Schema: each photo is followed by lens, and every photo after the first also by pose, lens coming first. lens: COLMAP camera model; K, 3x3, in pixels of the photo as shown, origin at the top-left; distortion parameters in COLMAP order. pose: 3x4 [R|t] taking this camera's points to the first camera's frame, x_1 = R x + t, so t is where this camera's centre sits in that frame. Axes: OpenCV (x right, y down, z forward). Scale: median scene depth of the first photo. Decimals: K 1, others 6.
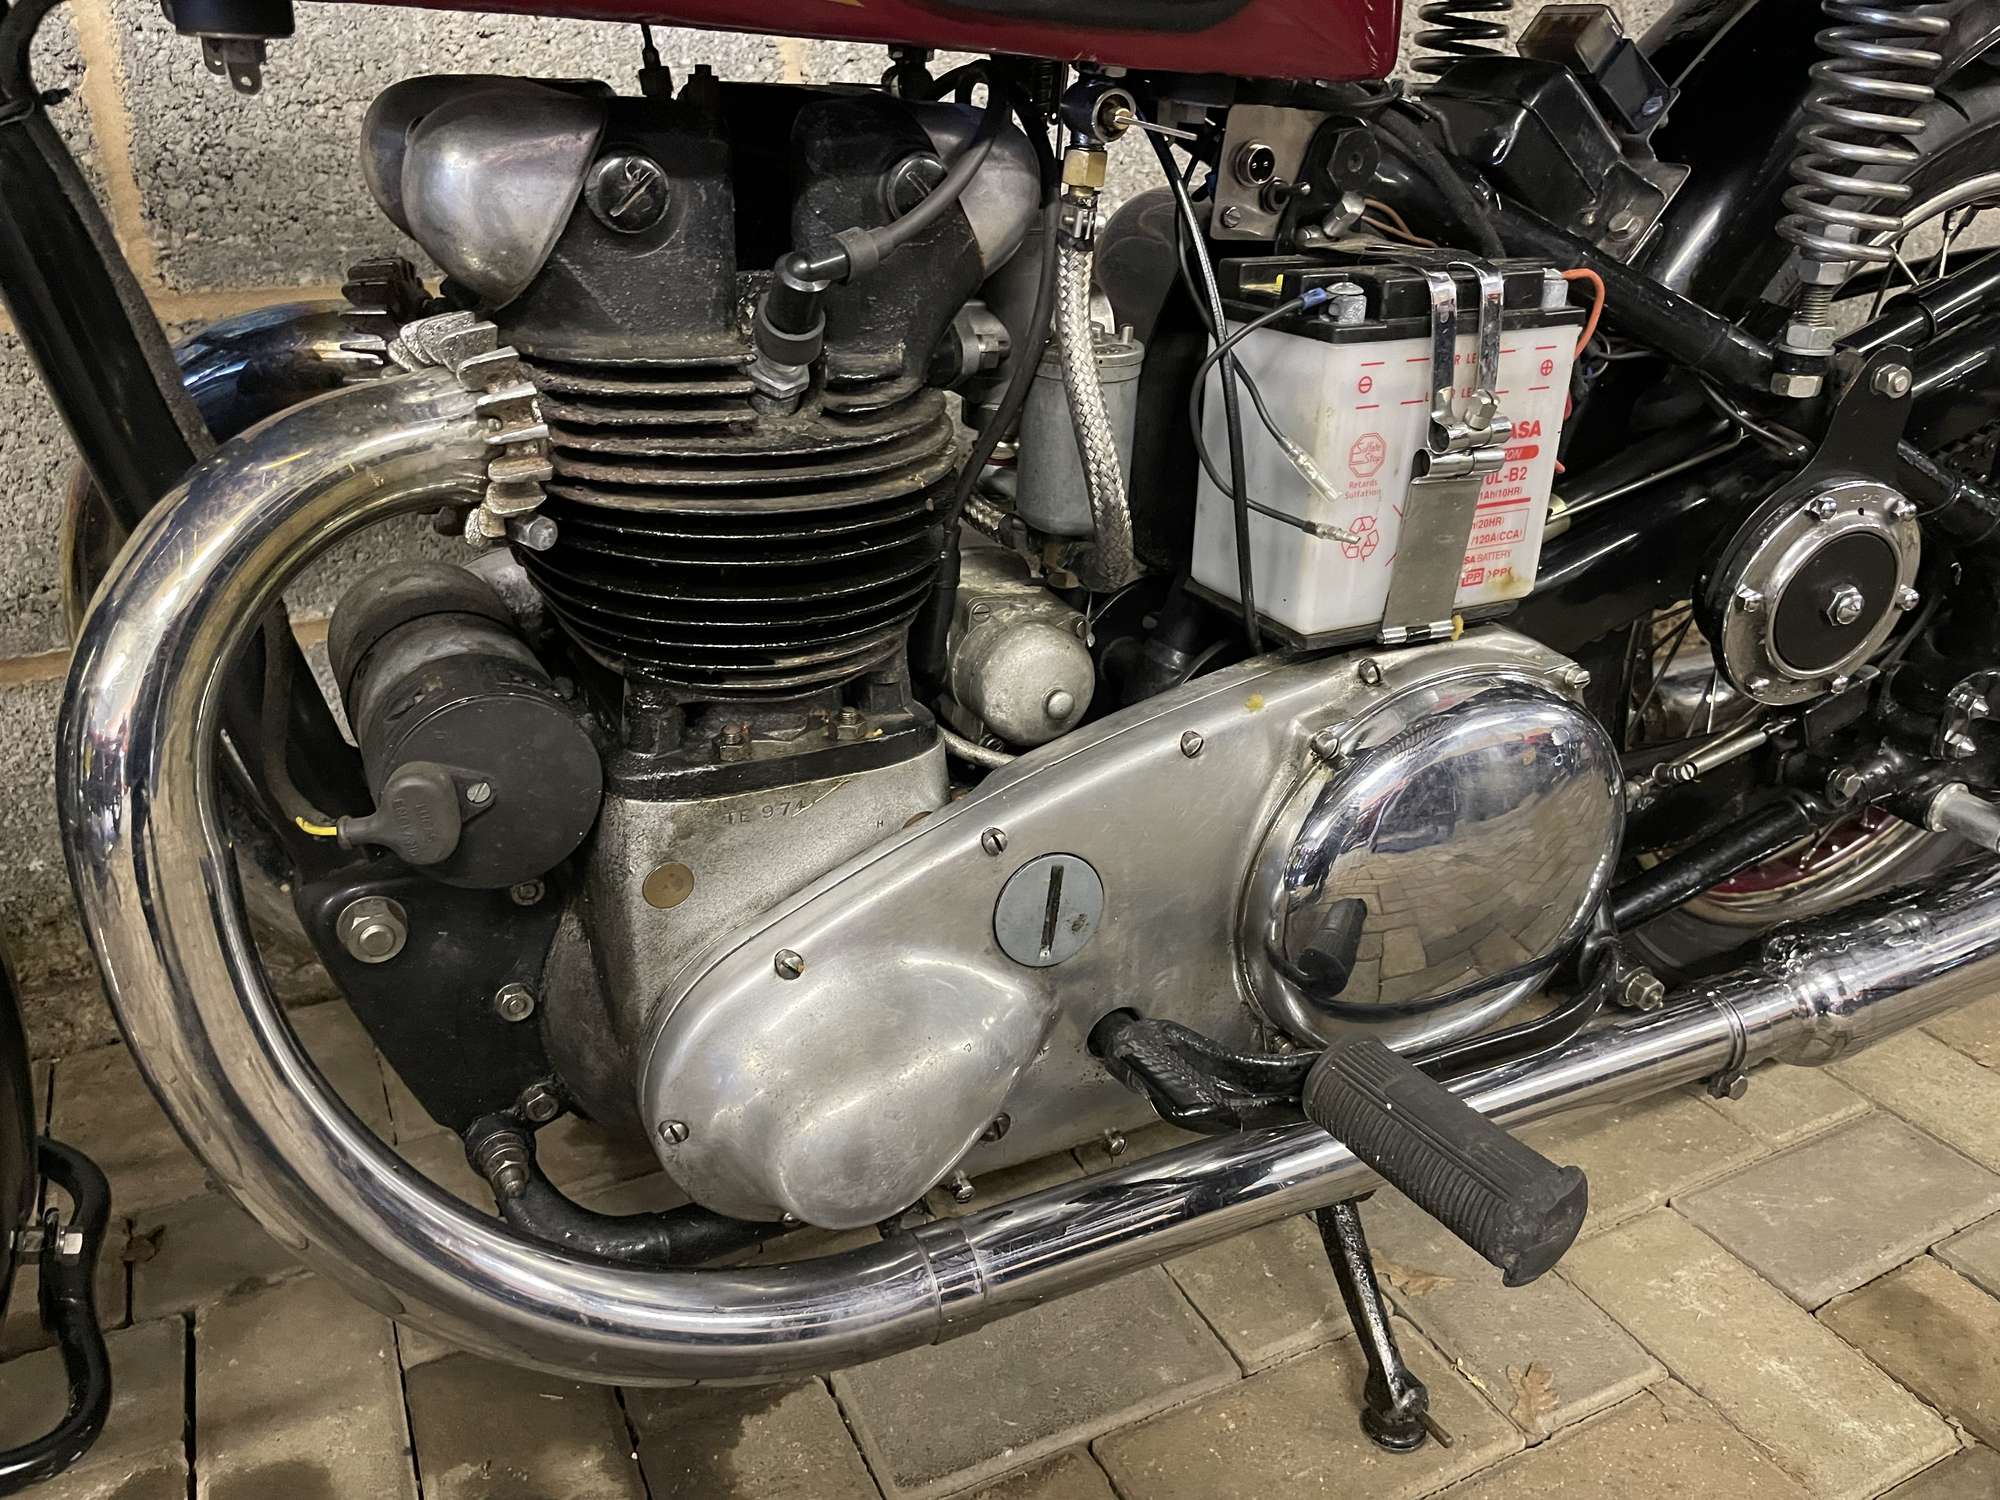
lens RADIAL K [[1505.7, 0, 991.7], [0, 1505.7, 749.7], [0, 0, 1]] dist [0.078800, -0.104672]
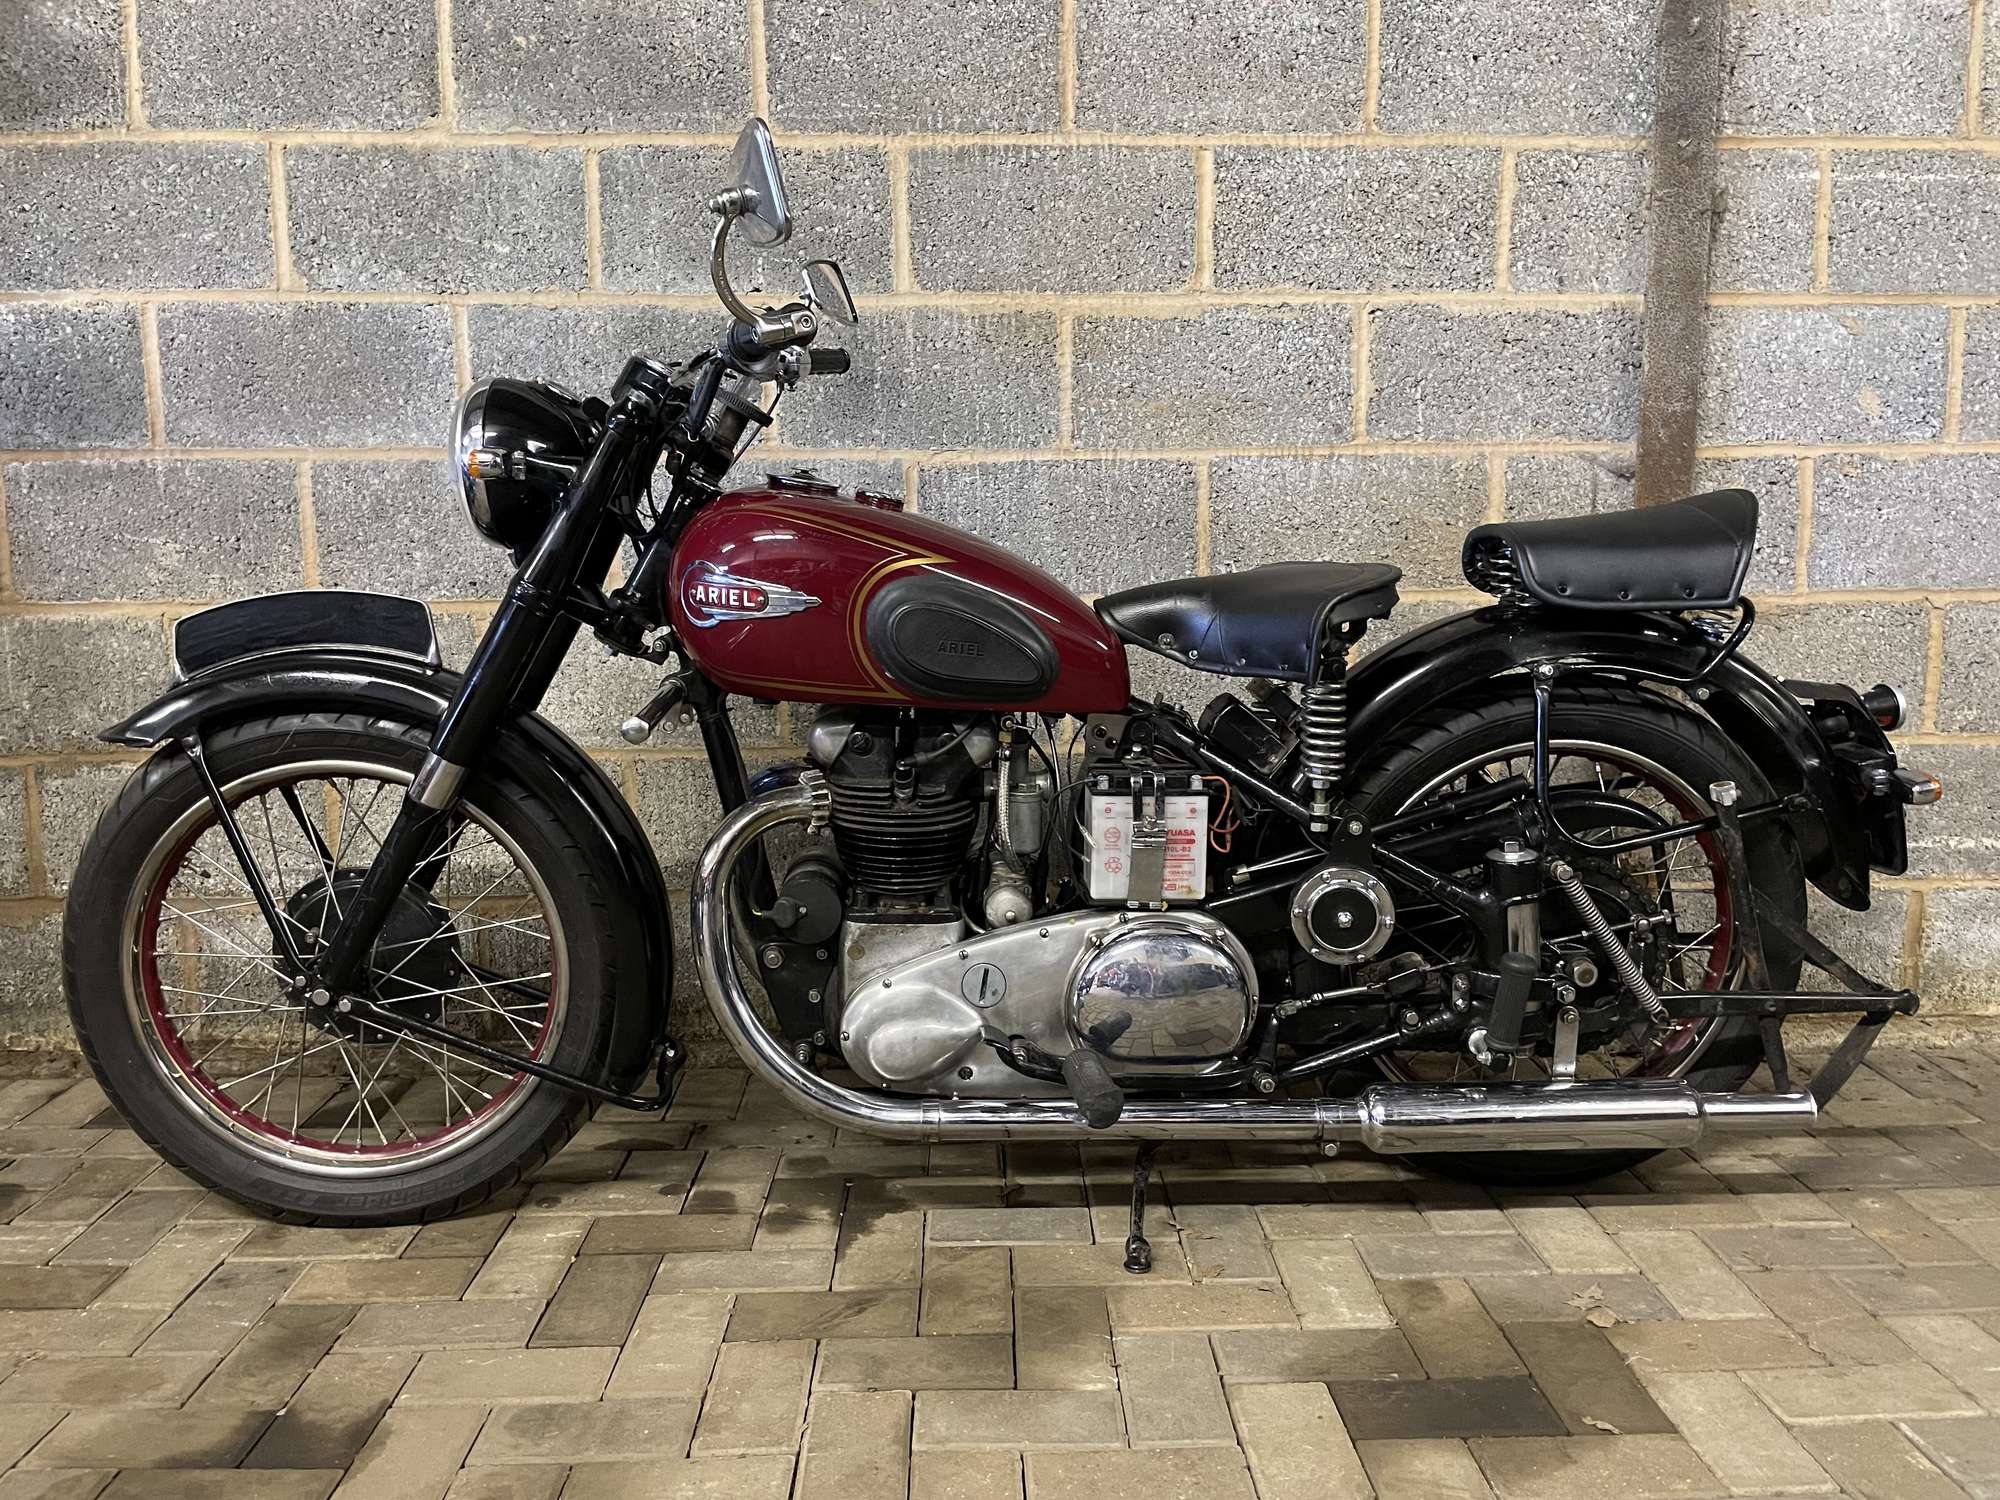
lens RADIAL K [[1505.7, 0, 991.7], [0, 1505.7, 749.7], [0, 0, 1]] dist [0.078800, -0.104672]
pose [[0.907230, 0.057424, -0.416698, 1.187081], [-0.166016, 0.959099, -0.229277, 0.326259], [0.386488, 0.277185, 0.879656, -1.561668]]
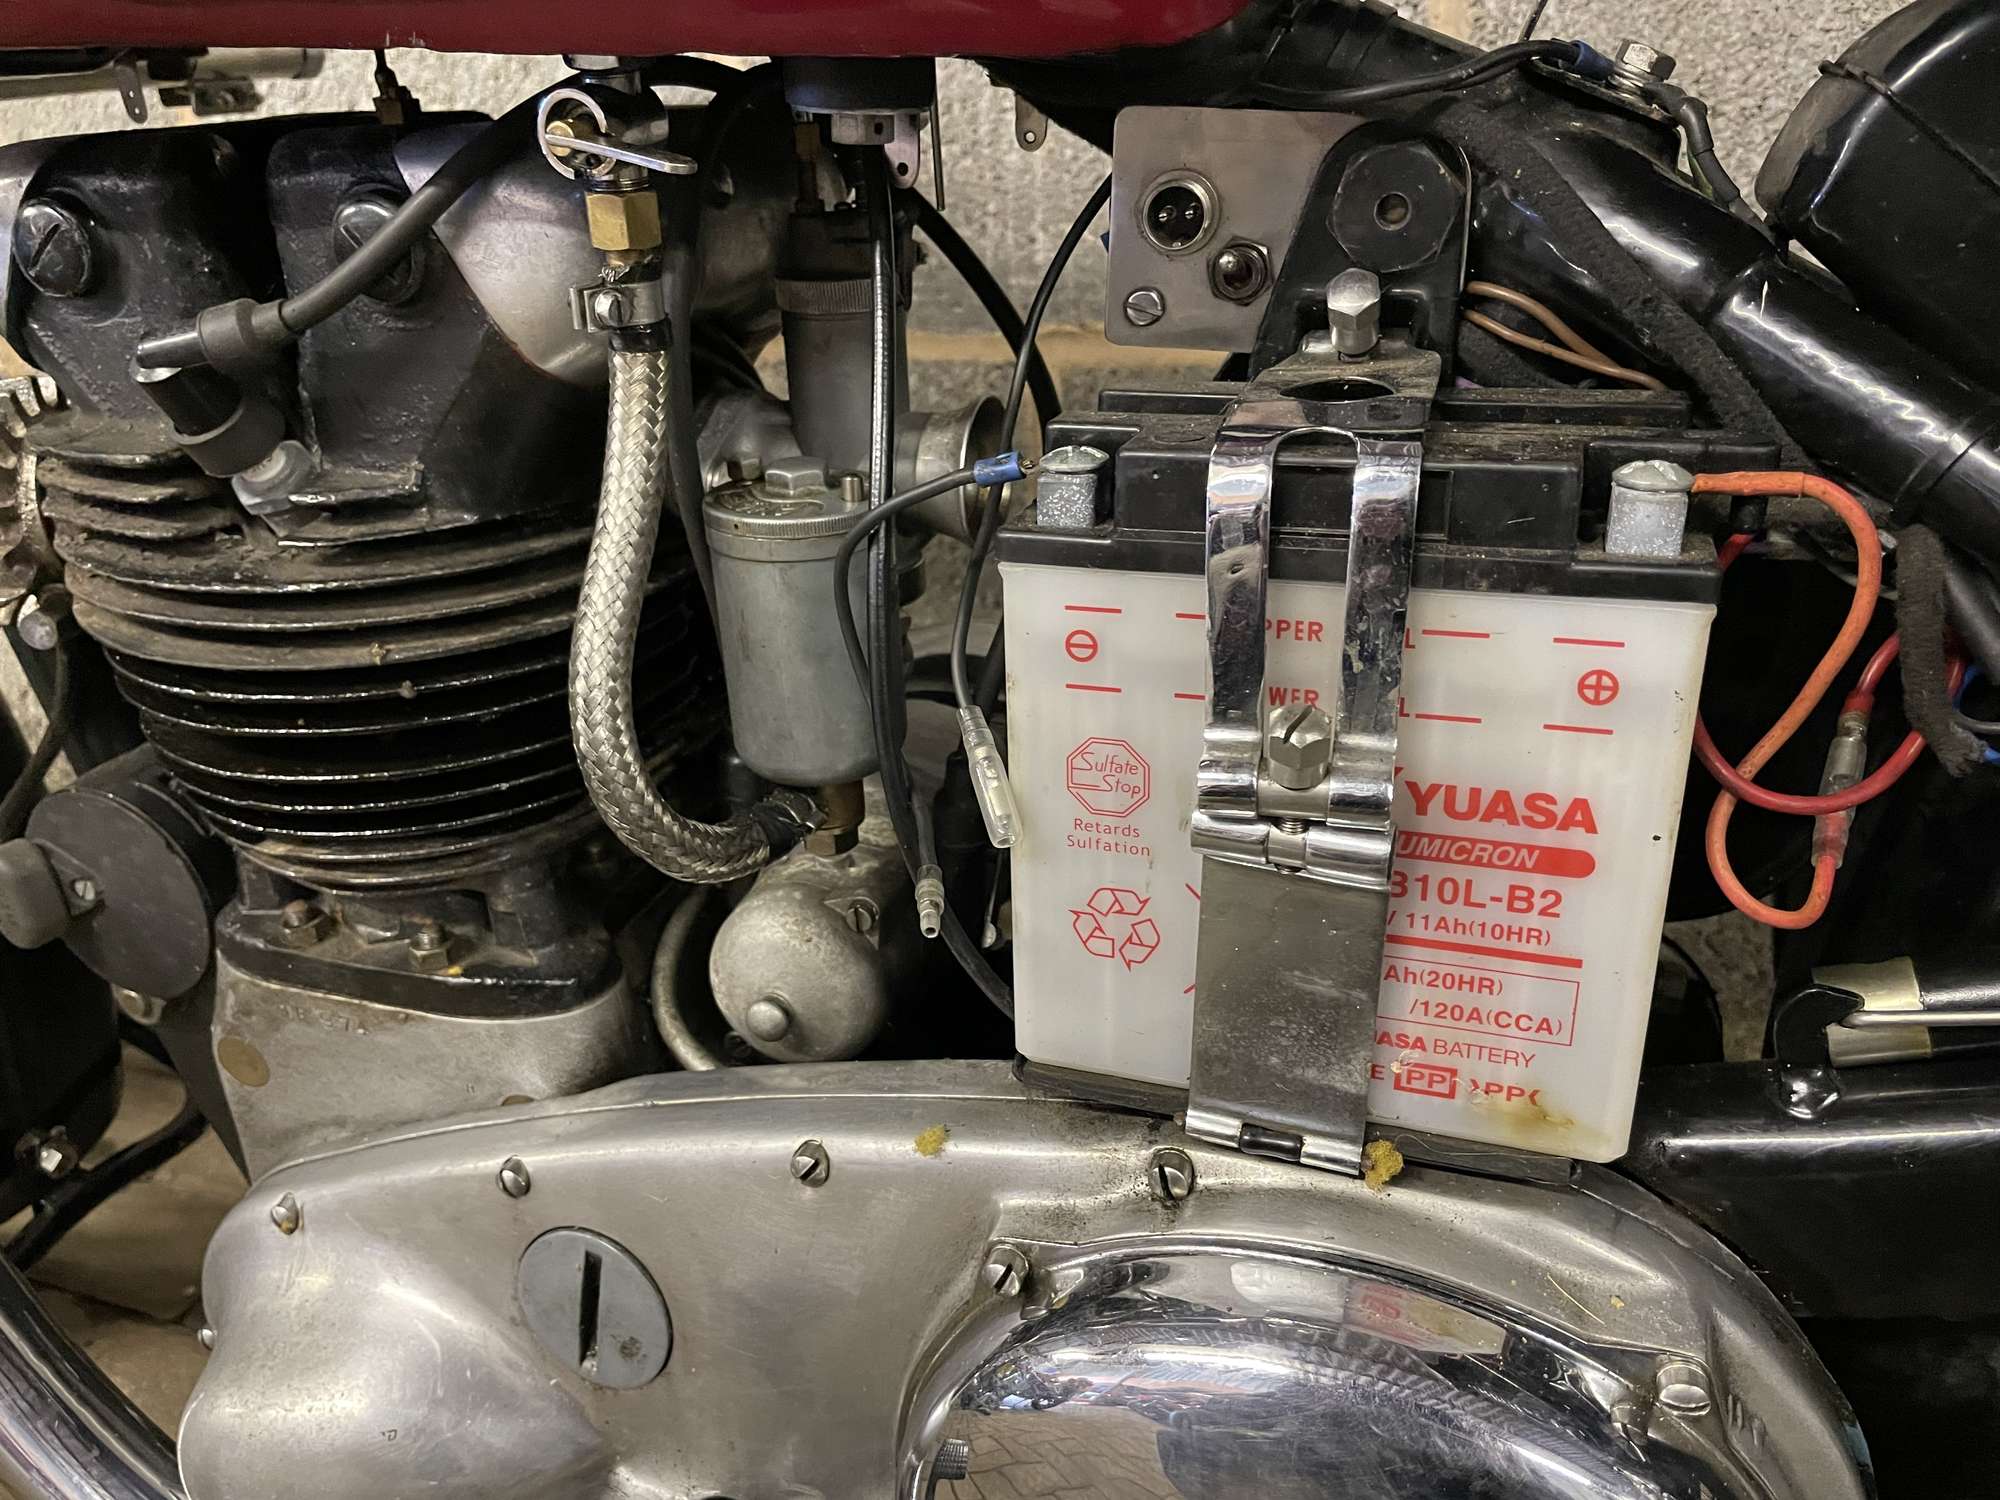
lens RADIAL K [[1505.7, 0, 991.7], [0, 1505.7, 749.7], [0, 0, 1]] dist [0.078800, -0.104672]
pose [[0.691945, 0.242446, -0.680024, 0.562467], [-0.257705, 0.962819, 0.081047, -0.233326], [0.674389, 0.119166, 0.728697, 0.596974]]
